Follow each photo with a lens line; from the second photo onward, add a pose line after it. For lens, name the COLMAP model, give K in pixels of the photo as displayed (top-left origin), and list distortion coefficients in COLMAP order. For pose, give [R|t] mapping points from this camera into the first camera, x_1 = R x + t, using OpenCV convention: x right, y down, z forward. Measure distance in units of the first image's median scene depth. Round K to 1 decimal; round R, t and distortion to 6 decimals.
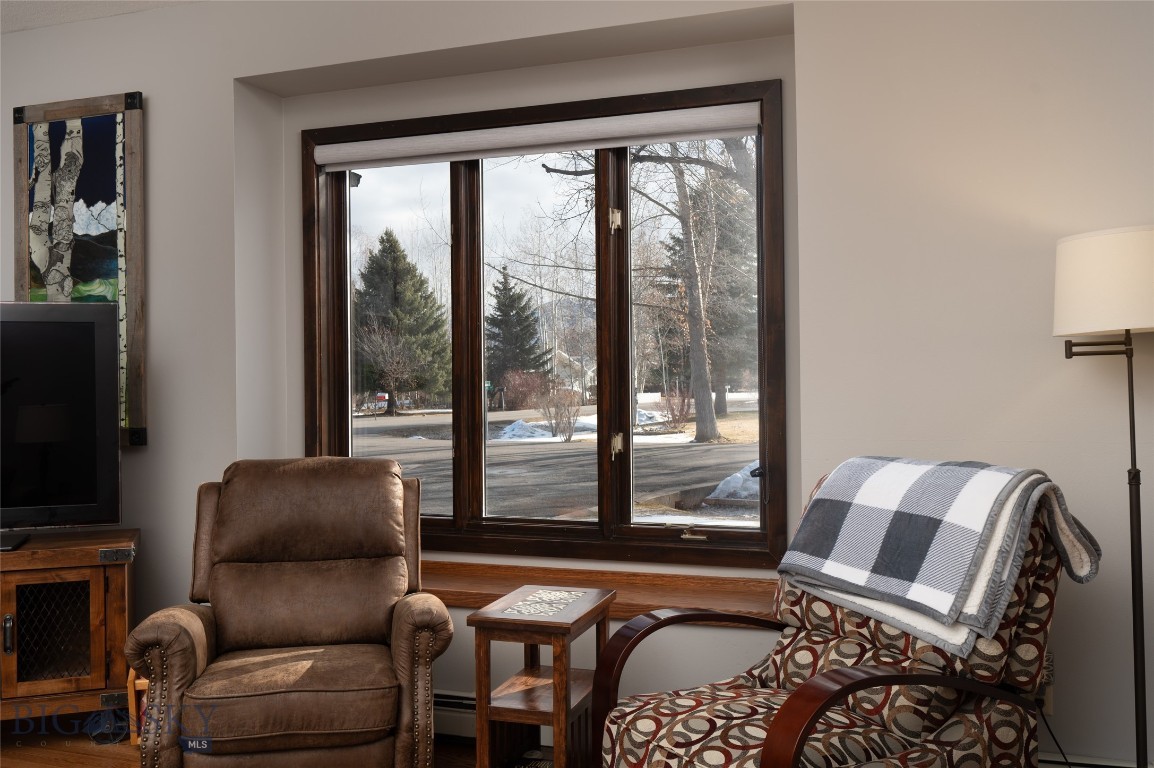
lens RADIAL K [[1020.7, 0, 577.0], [0, 1020.7, 381.2], [0, 0, 1]] dist [-0.008675, 0.003825]
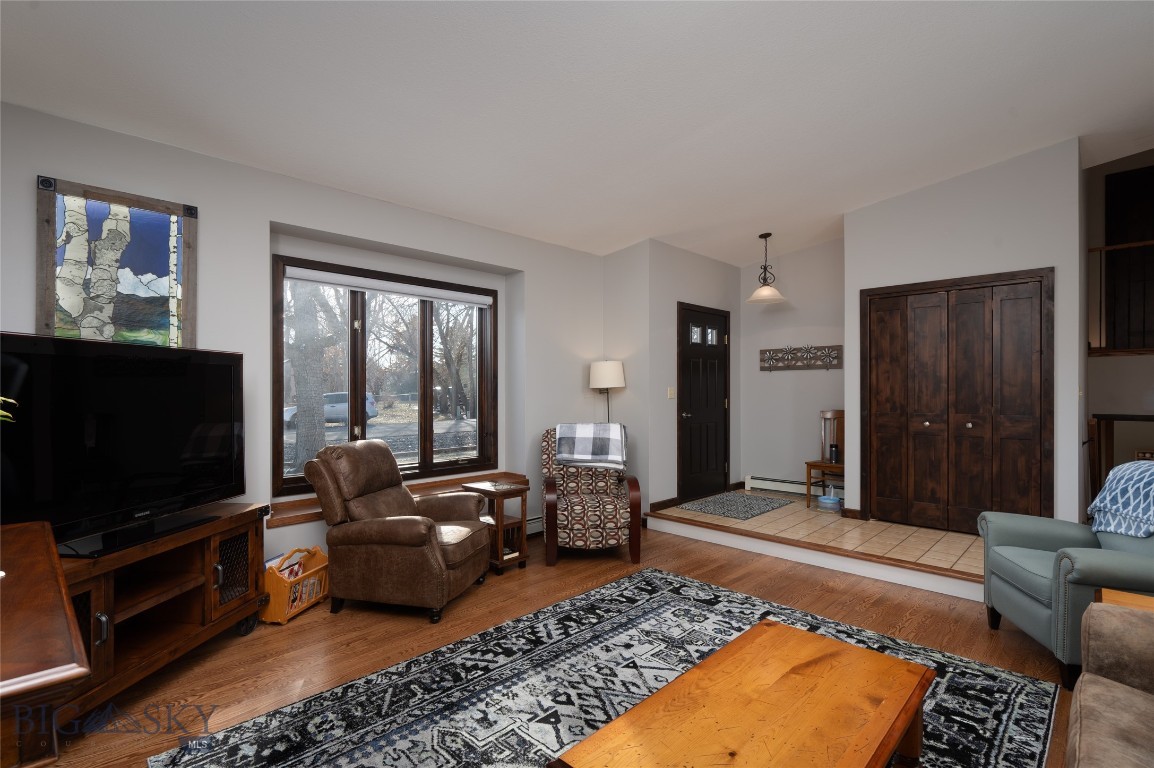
lens RADIAL K [[548.2, 0, 573.5], [0, 548.2, 387.6], [0, 0, 1]] dist [-0.009705, -0.000042]
pose [[0.413277, 0.014487, 0.910490, -0.921739], [0.000566, 0.999869, -0.016166, -0.009247], [-0.910605, 0.007196, 0.413215, 0.176154]]
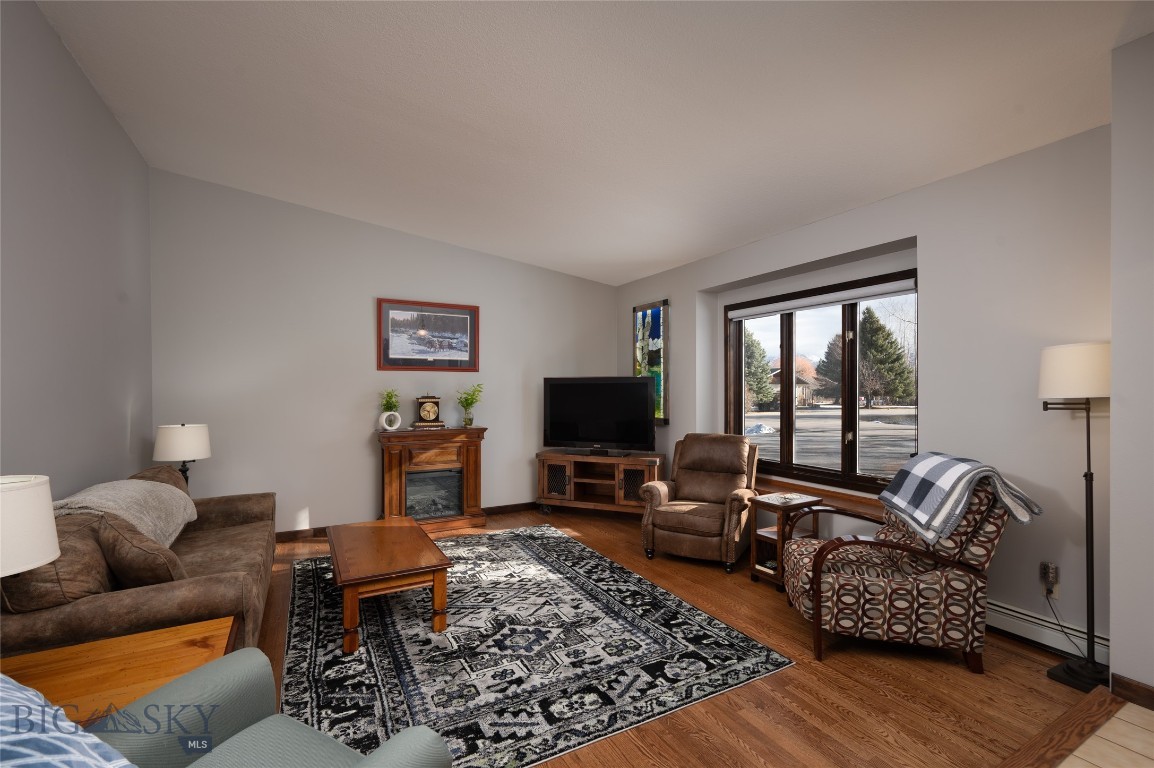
lens RADIAL K [[499.2, 0, 577.2], [0, 499.2, 388.8], [0, 0, 1]] dist [-0.001001, -0.000173]
pose [[0.751272, 0.009335, -0.659927, 0.294986], [-0.008225, 0.999955, 0.004781, -0.041199], [0.659942, 0.001836, 0.751314, -0.197827]]
